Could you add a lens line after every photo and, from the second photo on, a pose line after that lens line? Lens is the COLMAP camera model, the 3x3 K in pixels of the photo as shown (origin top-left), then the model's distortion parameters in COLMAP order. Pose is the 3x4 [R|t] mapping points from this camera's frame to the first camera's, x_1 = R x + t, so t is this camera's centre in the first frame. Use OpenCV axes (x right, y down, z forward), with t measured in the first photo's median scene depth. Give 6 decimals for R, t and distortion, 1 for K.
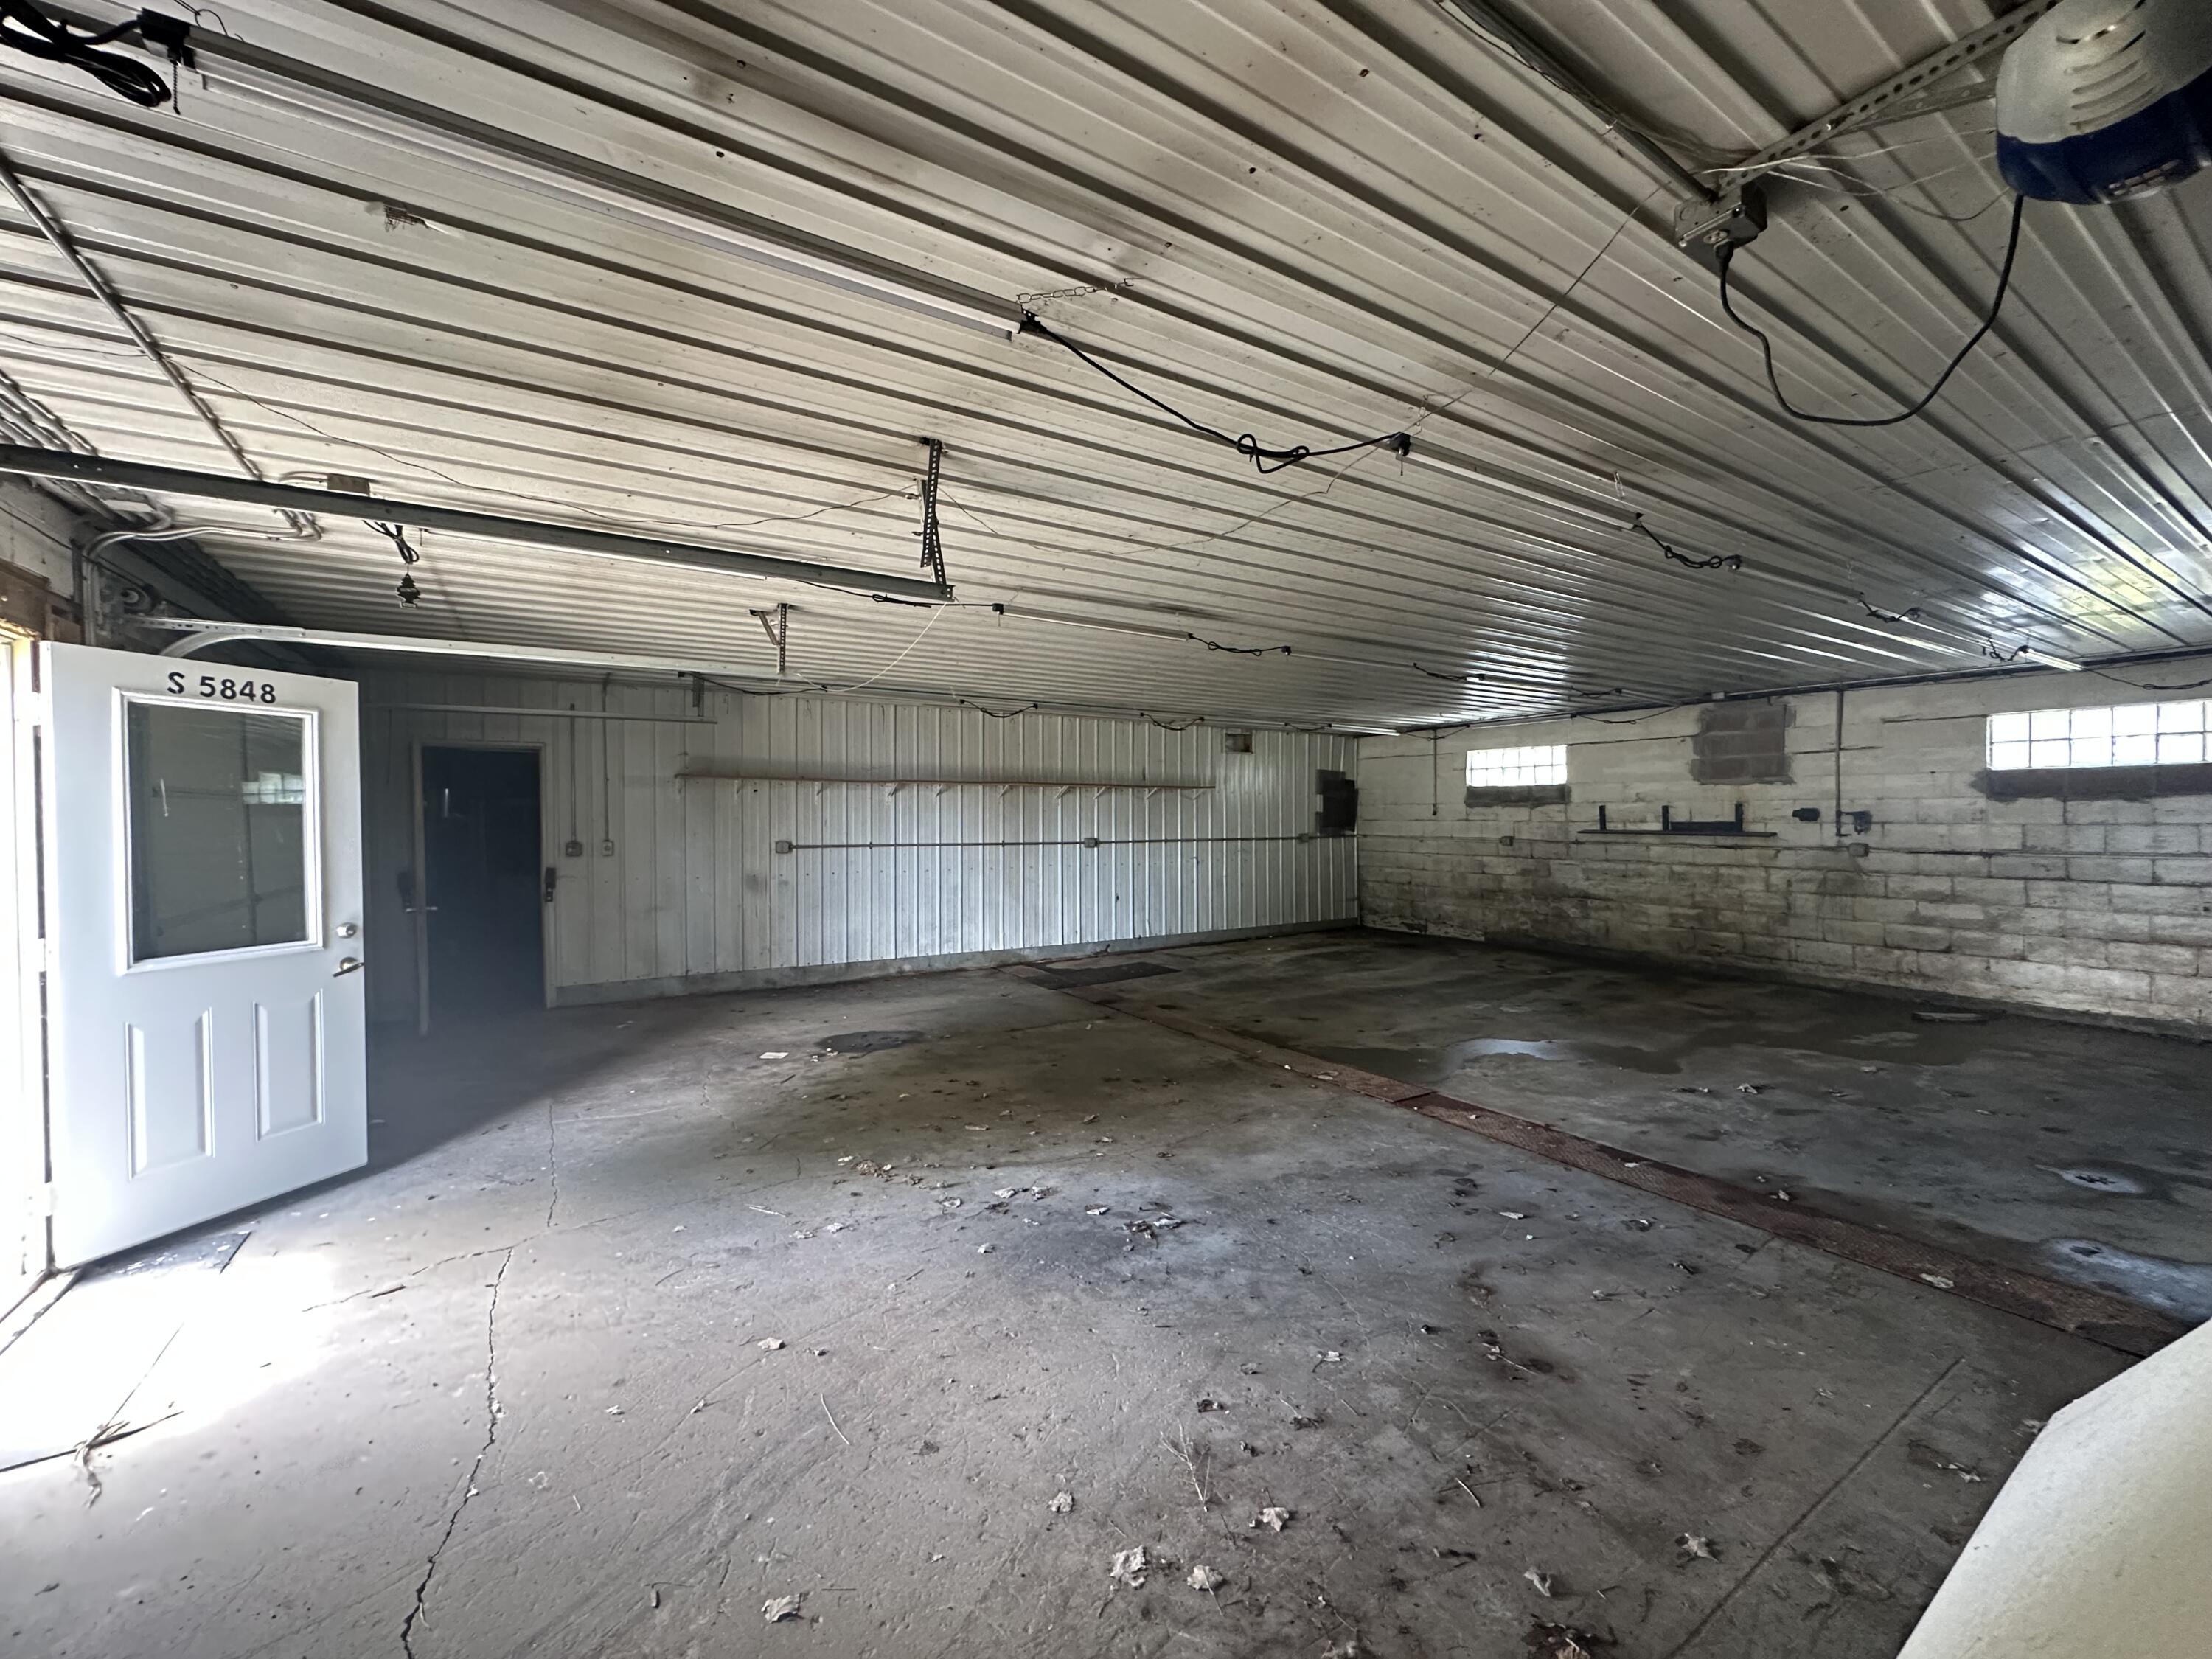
lens RADIAL K [[881.9, 0, 1106.1], [0, 881.9, 832.0], [0, 0, 1]] dist [-0.001594, 0.000002]
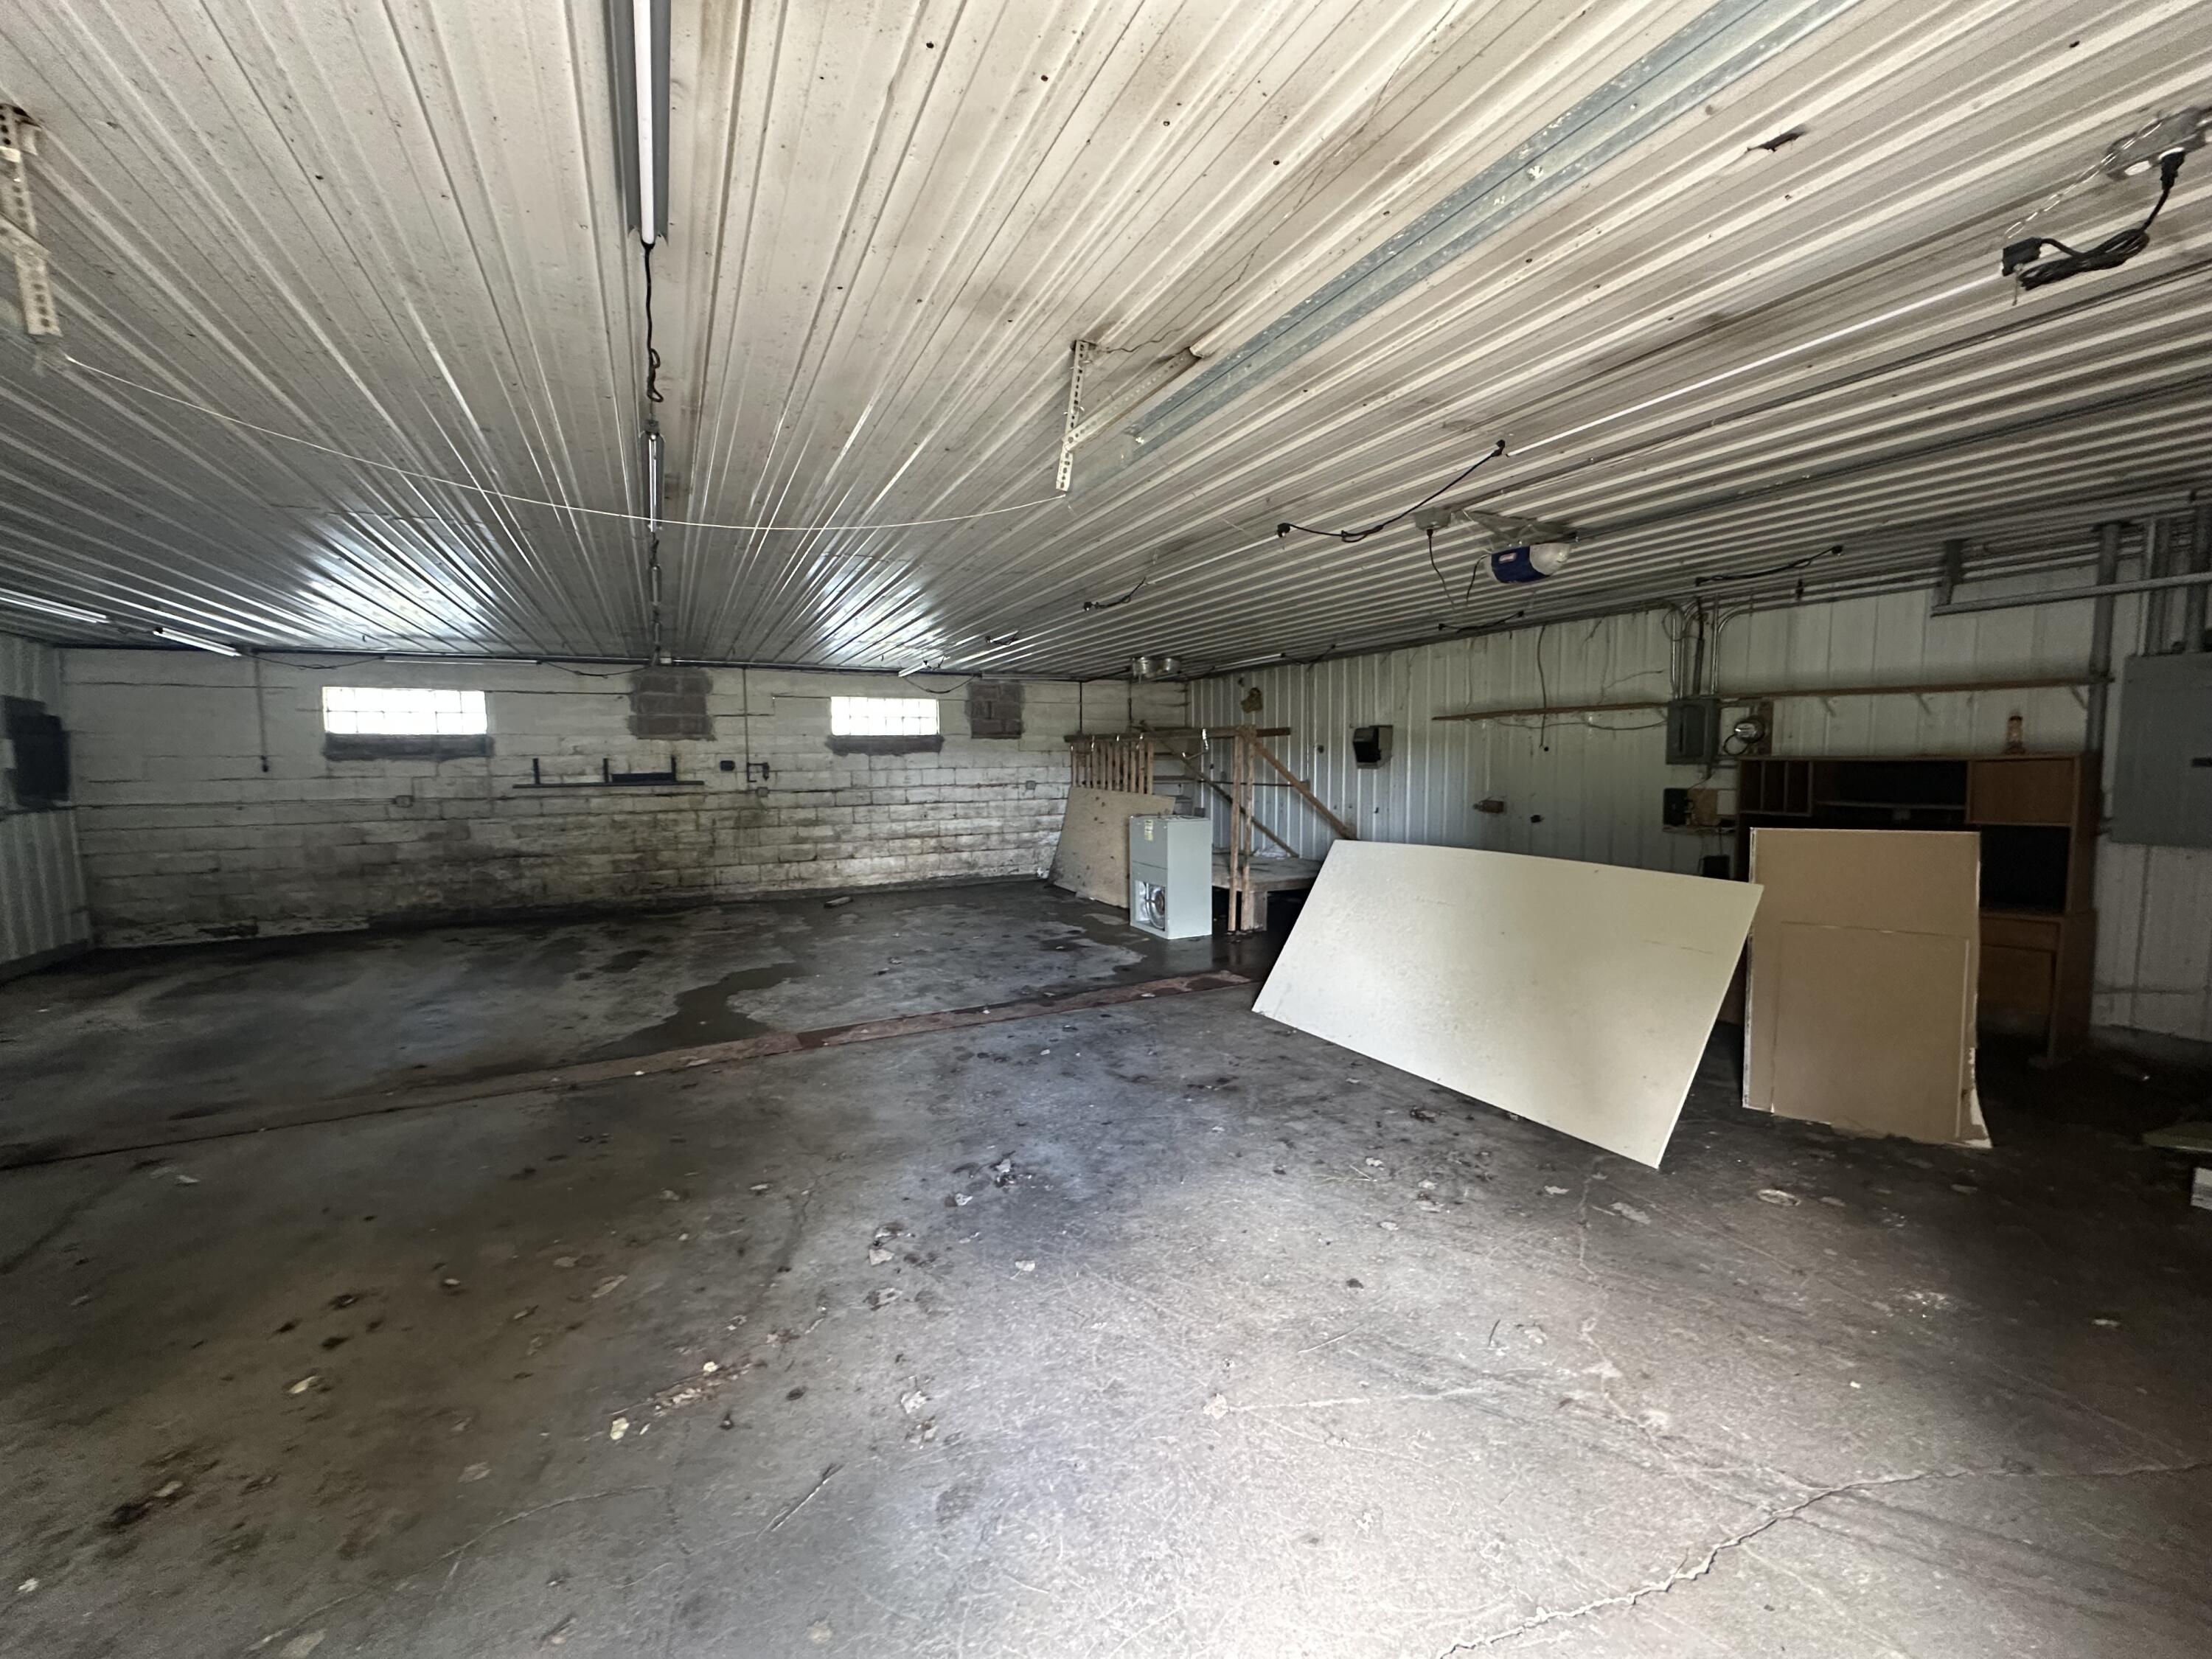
lens RADIAL K [[881.9, 0, 1106.8], [0, 881.9, 826.0], [0, 0, 1]] dist [-0.001594, 0.000002]
pose [[0.101704, -0.073375, 0.992105, -0.480974], [0.031107, 0.997023, 0.070550, -0.007330], [-0.994328, 0.023686, 0.103684, 0.414467]]
